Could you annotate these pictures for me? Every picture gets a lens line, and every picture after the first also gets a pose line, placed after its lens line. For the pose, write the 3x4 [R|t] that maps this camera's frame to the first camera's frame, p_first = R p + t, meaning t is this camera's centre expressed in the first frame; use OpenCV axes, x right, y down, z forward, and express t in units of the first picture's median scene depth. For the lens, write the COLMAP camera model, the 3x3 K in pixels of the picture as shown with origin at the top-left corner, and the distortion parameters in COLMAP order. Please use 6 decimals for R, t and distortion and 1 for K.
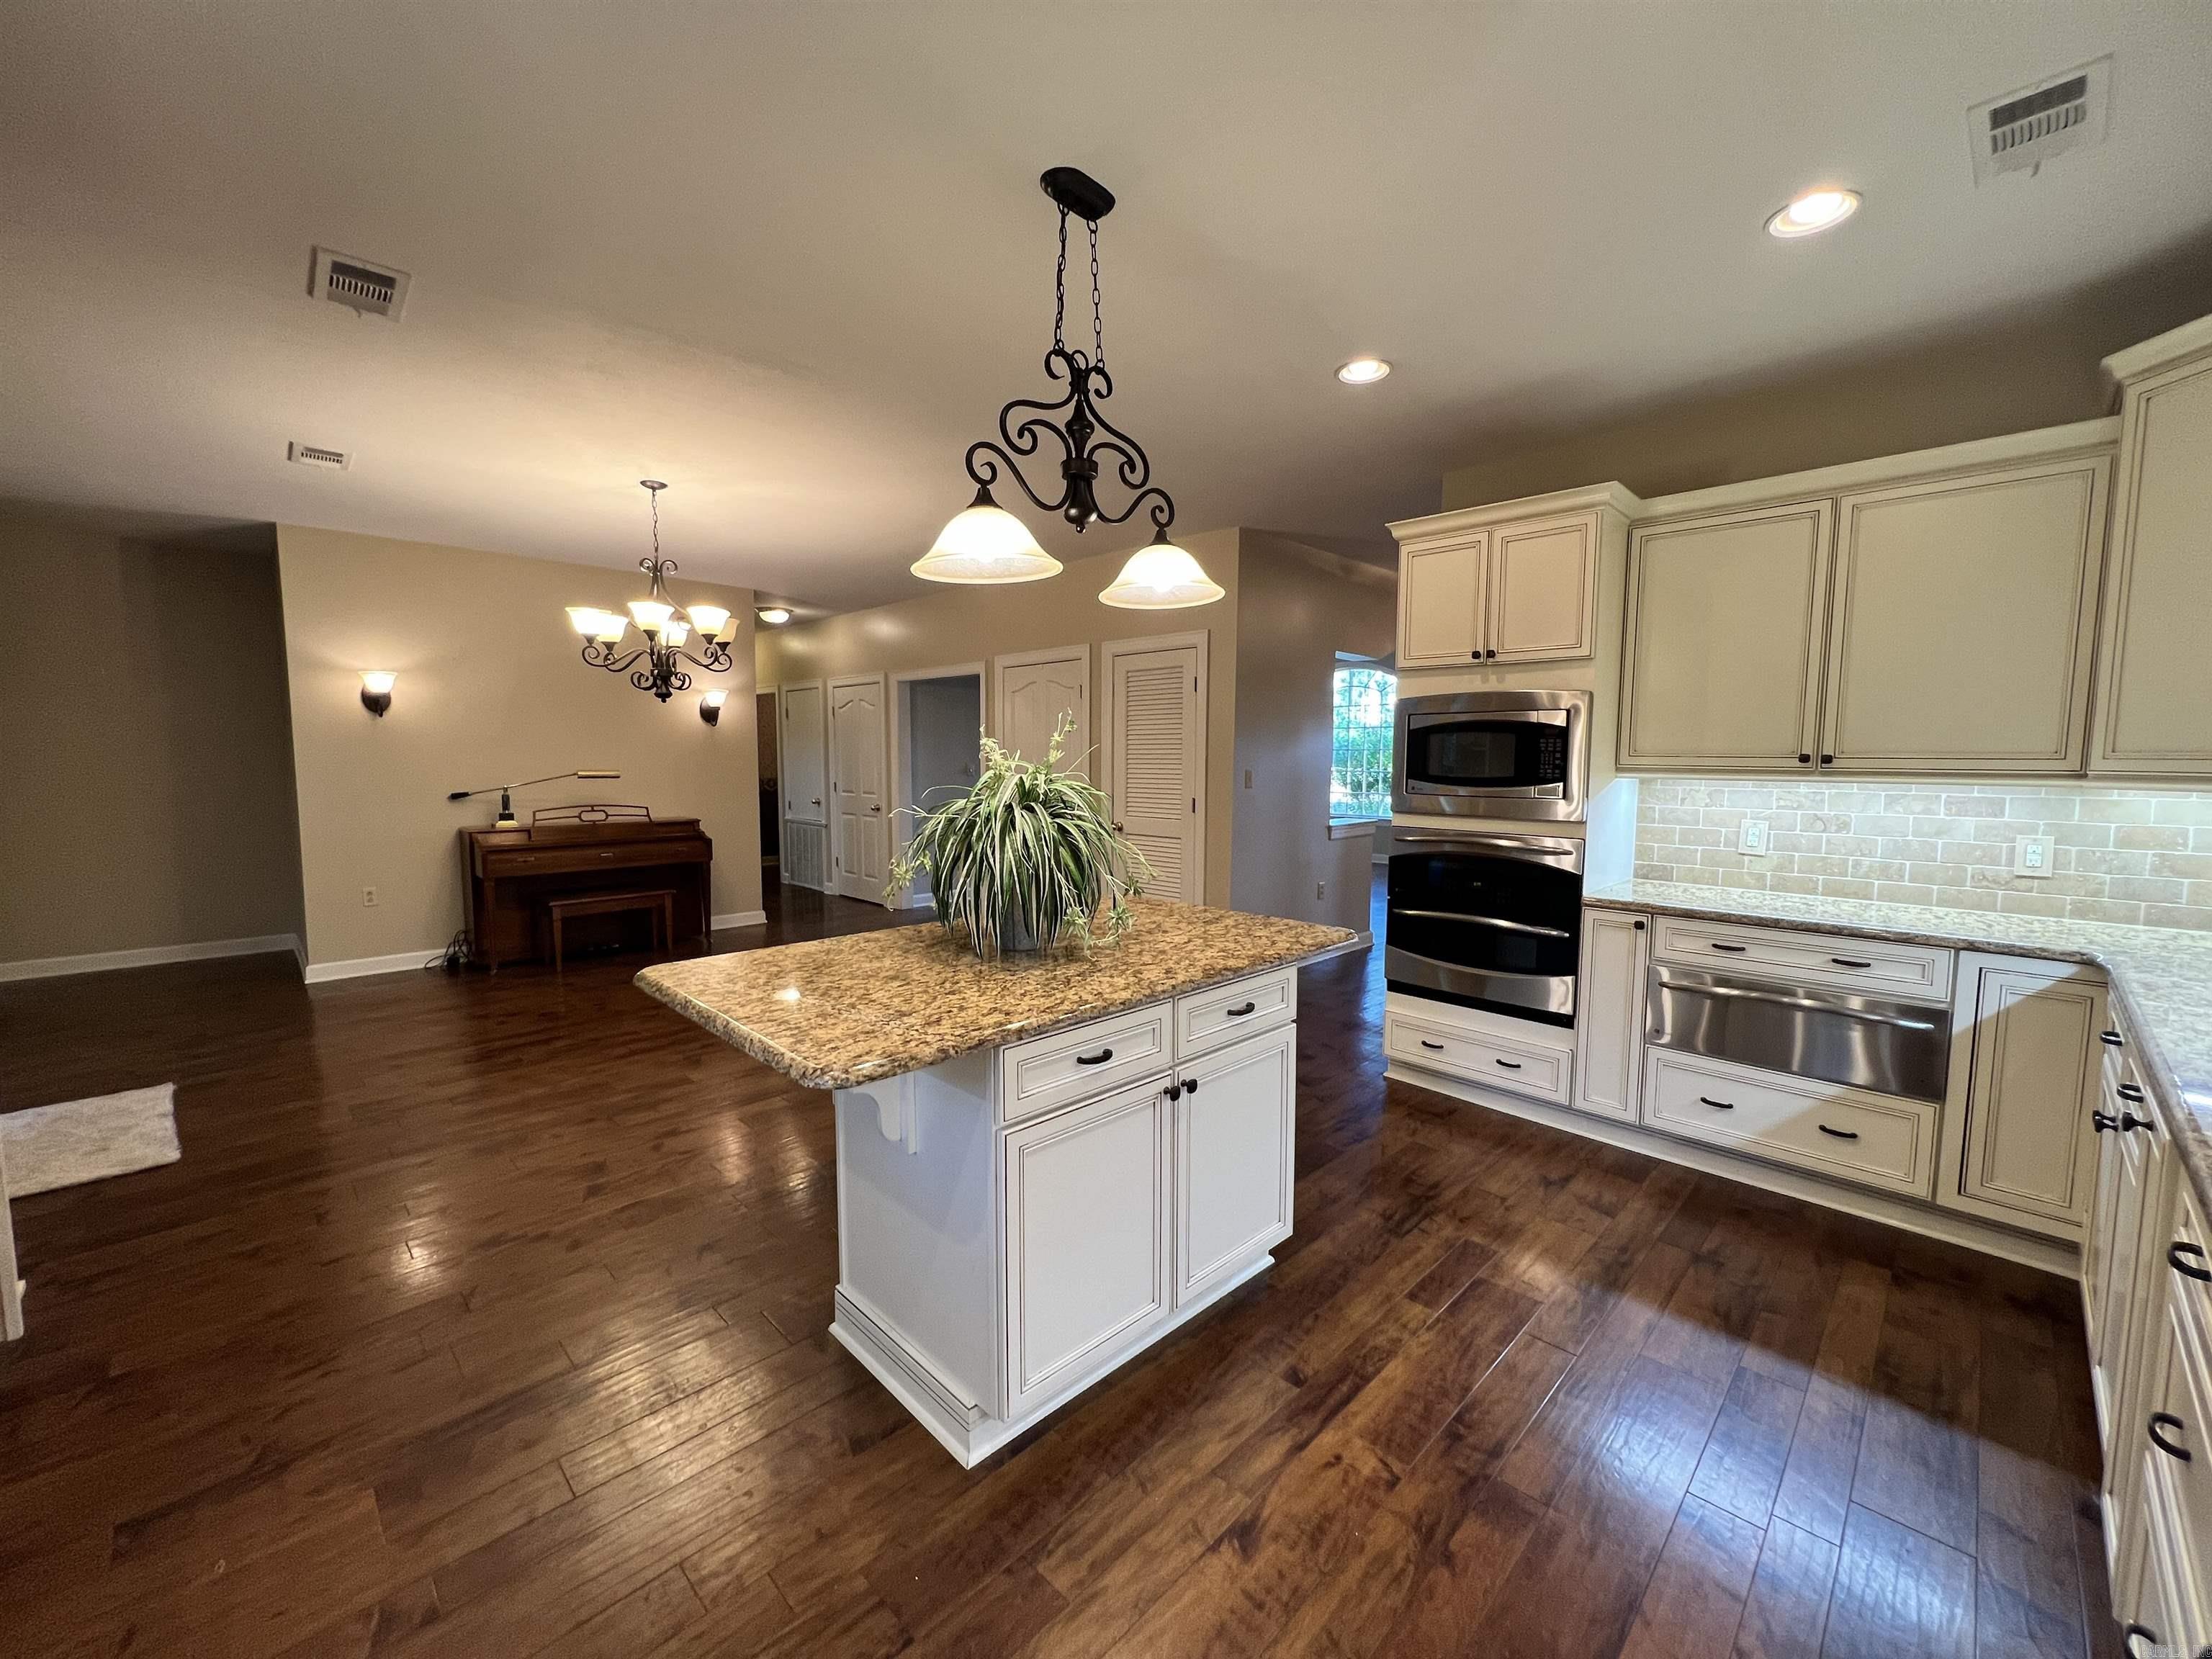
lens RADIAL K [[885.7, 0, 1111.1], [0, 885.7, 828.6], [0, 0, 1]] dist [-0.000800, -0.000084]
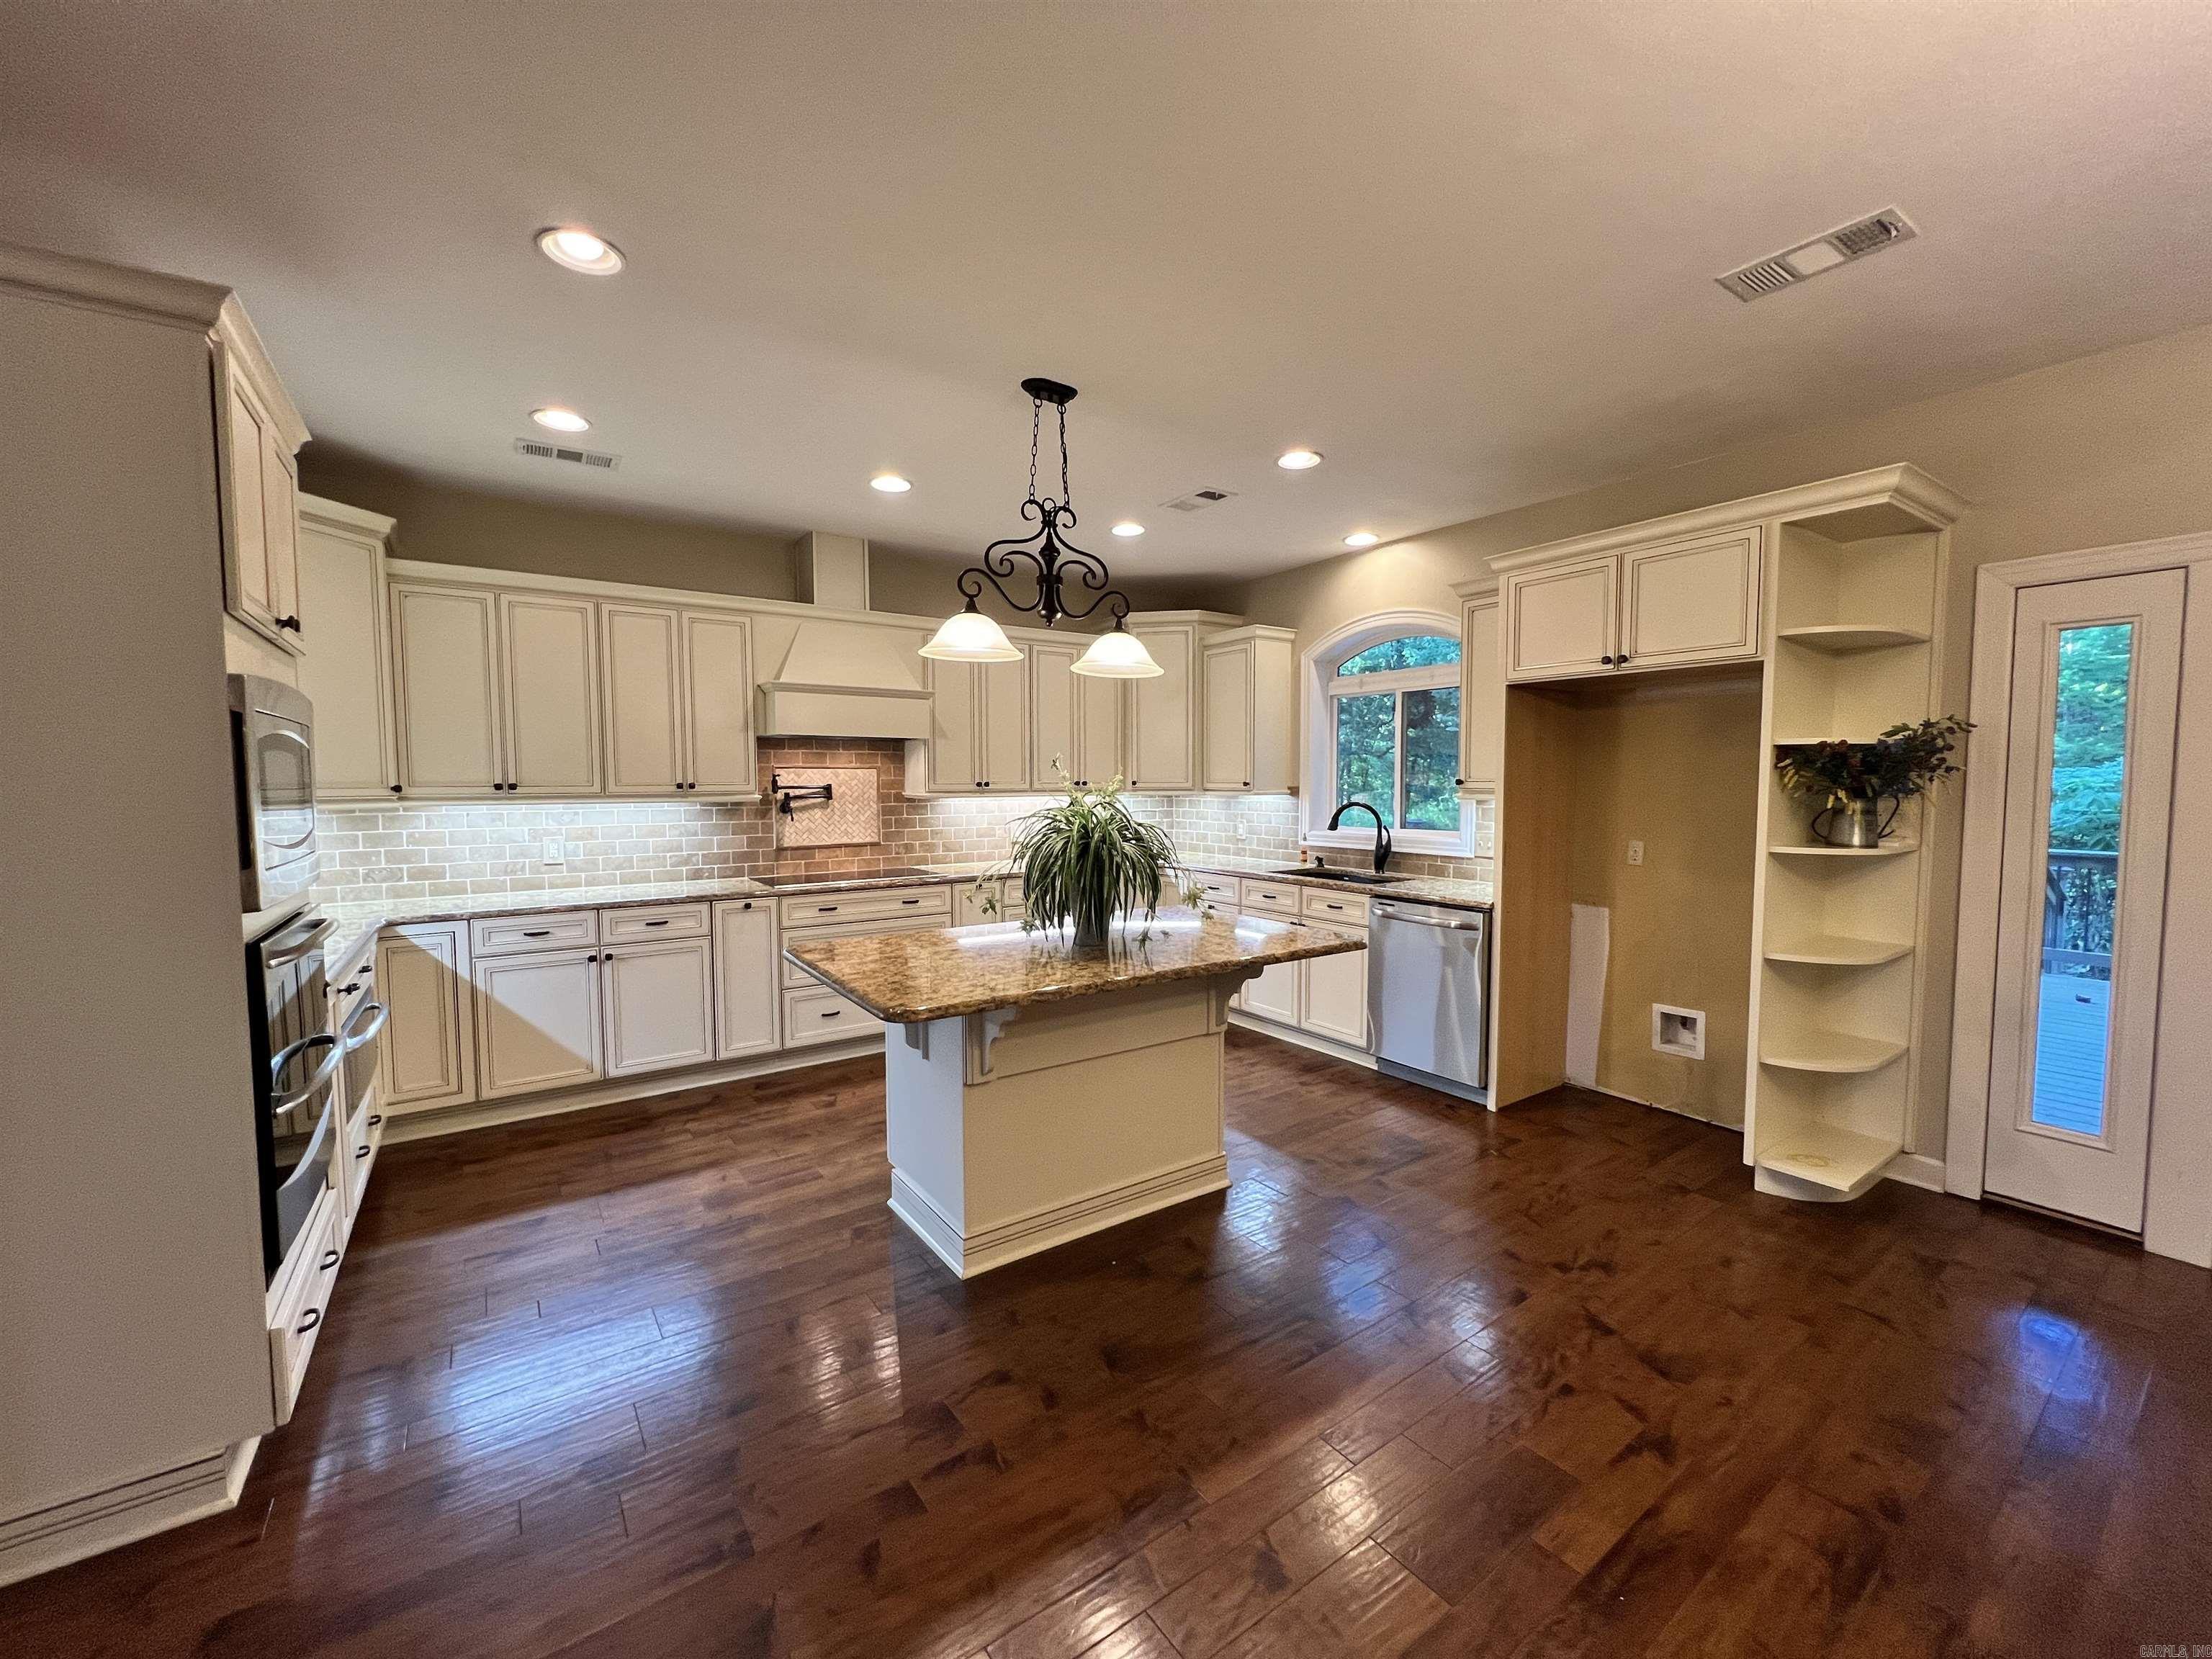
lens RADIAL K [[885.7, 0, 1109.1], [0, 885.7, 830.6], [0, 0, 1]] dist [-0.000800, -0.000084]
pose [[-0.985929, -0.009228, 0.166913, -0.246125], [0.014622, 0.989887, 0.141099, -0.143541], [-0.166527, 0.141554, -0.975823, 1.621397]]
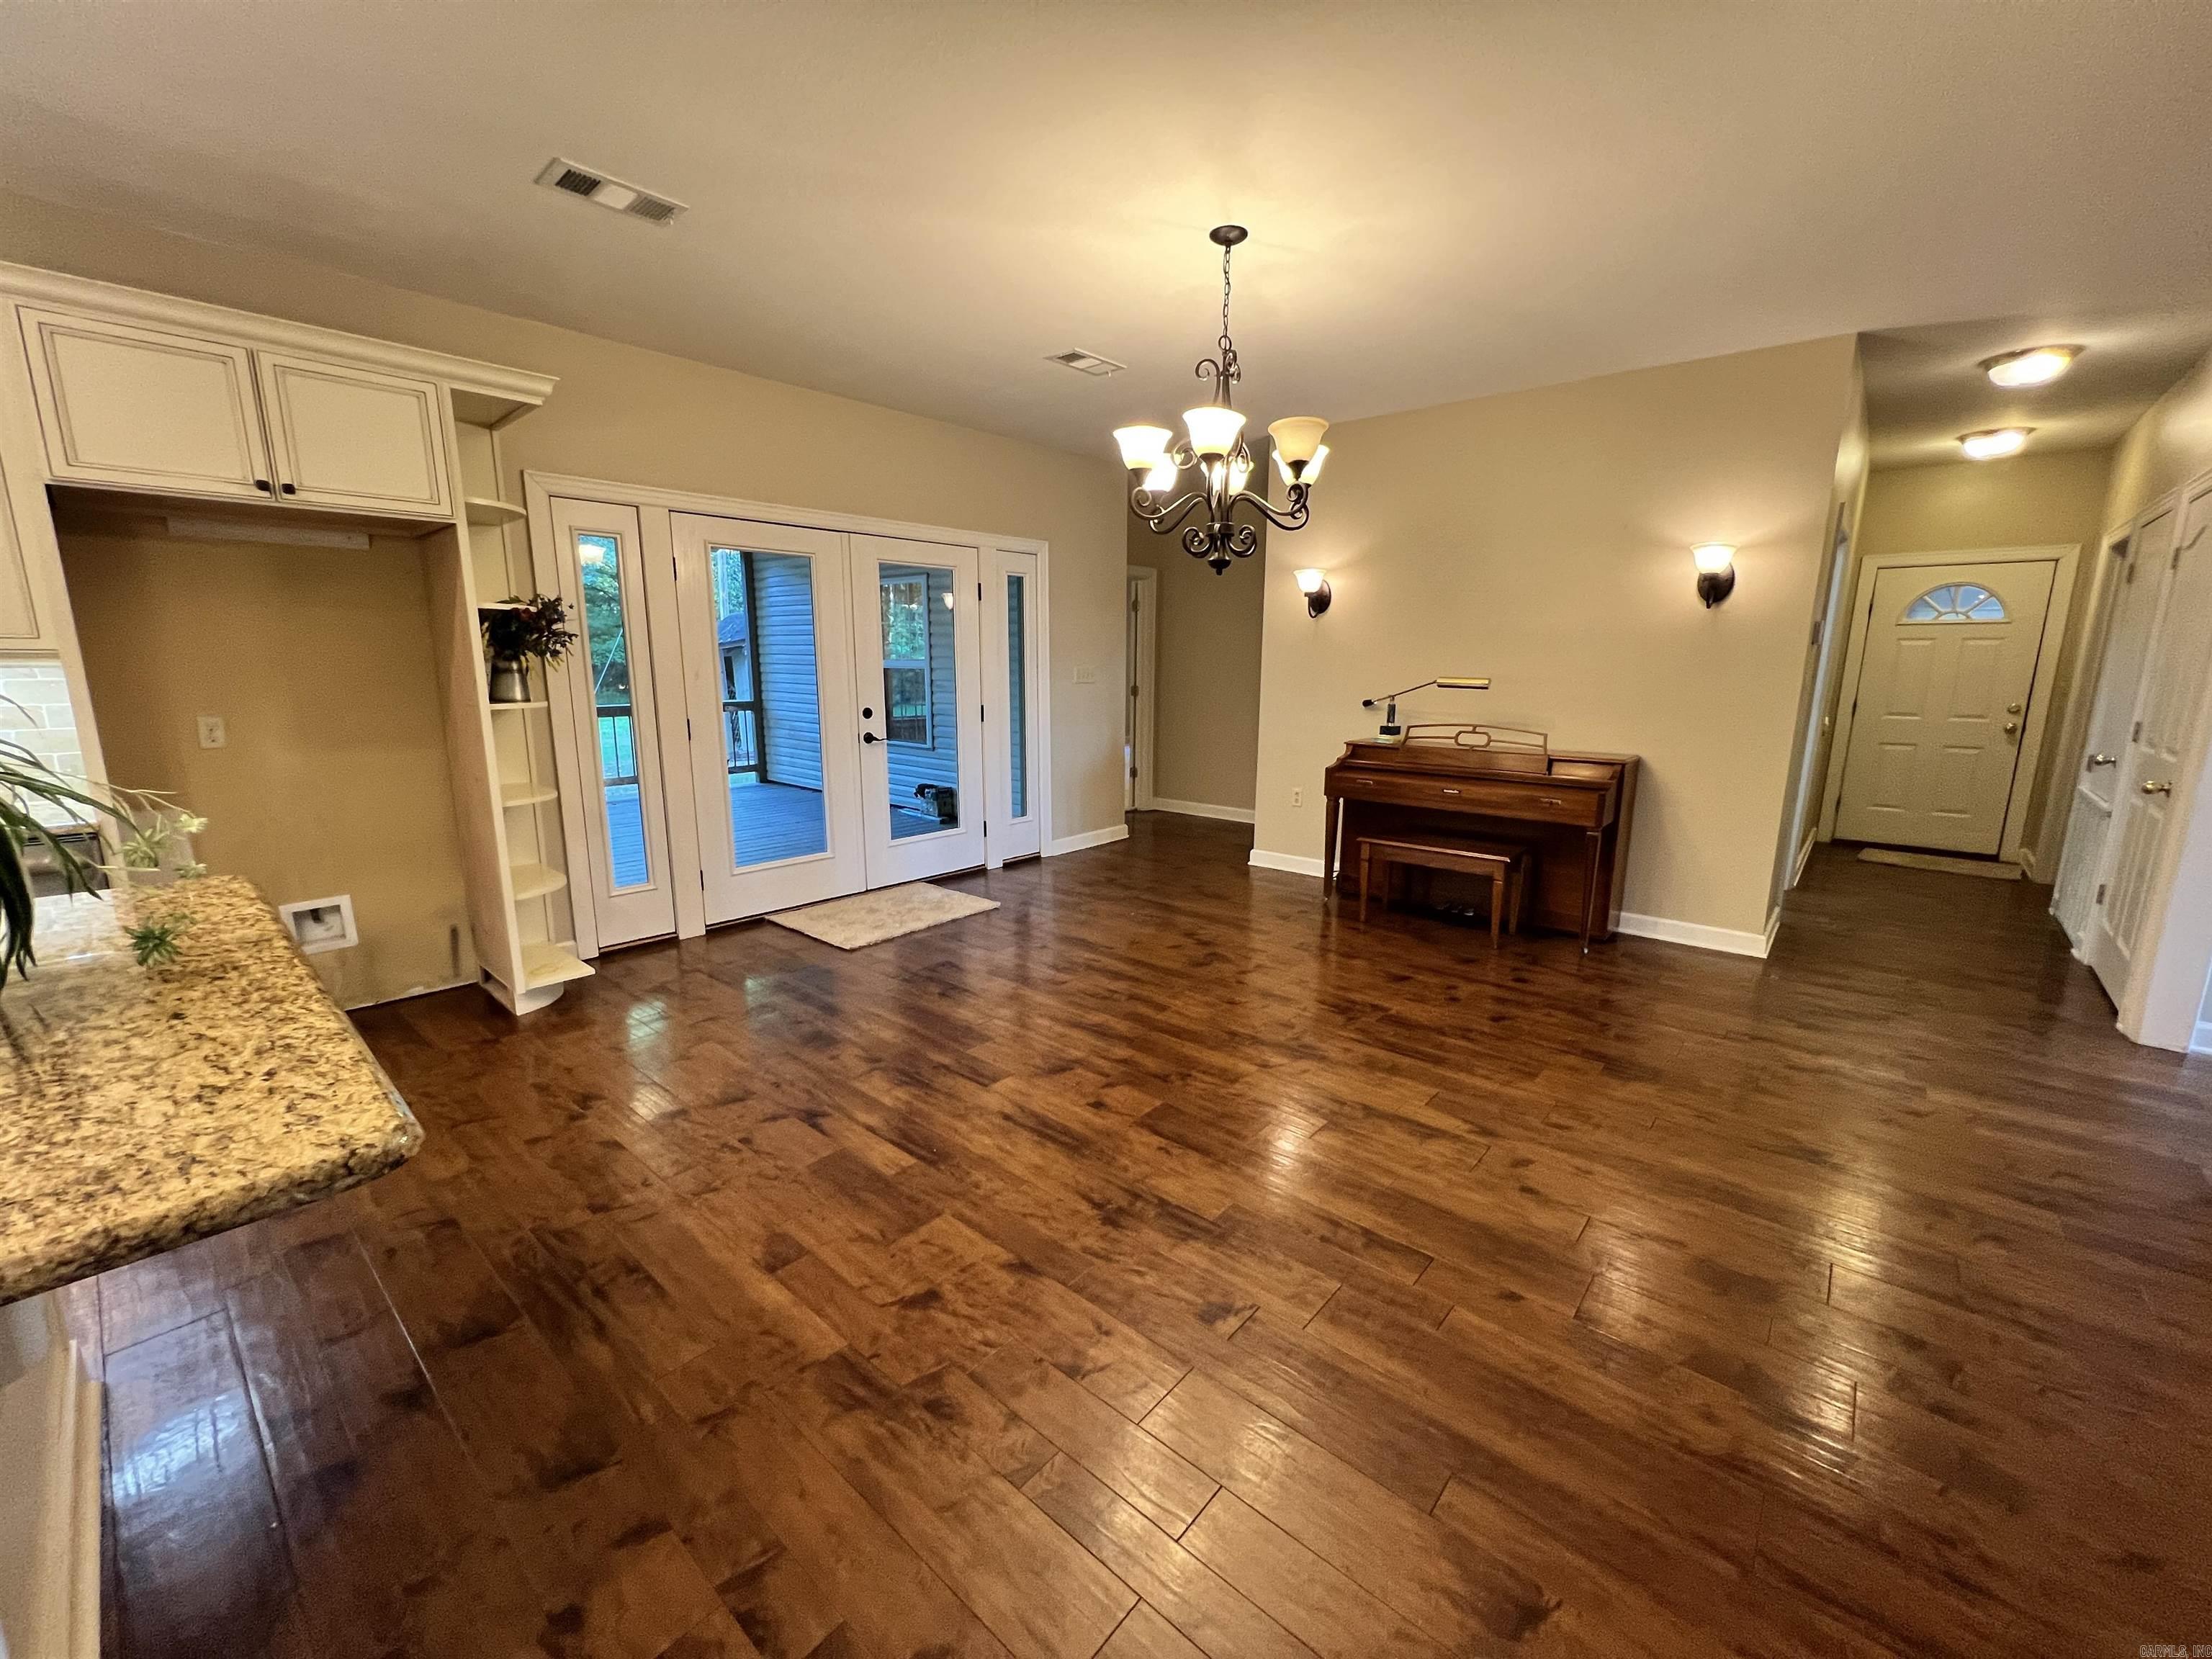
lens RADIAL K [[885.7, 0, 1109.0], [0, 885.7, 830.5], [0, 0, 1]] dist [-0.000800, -0.000084]
pose [[0.068497, 0.187147, -0.979941, 0.284879], [-0.089020, 0.979476, 0.180835, -0.089635], [0.993672, 0.074848, 0.083751, 1.226827]]
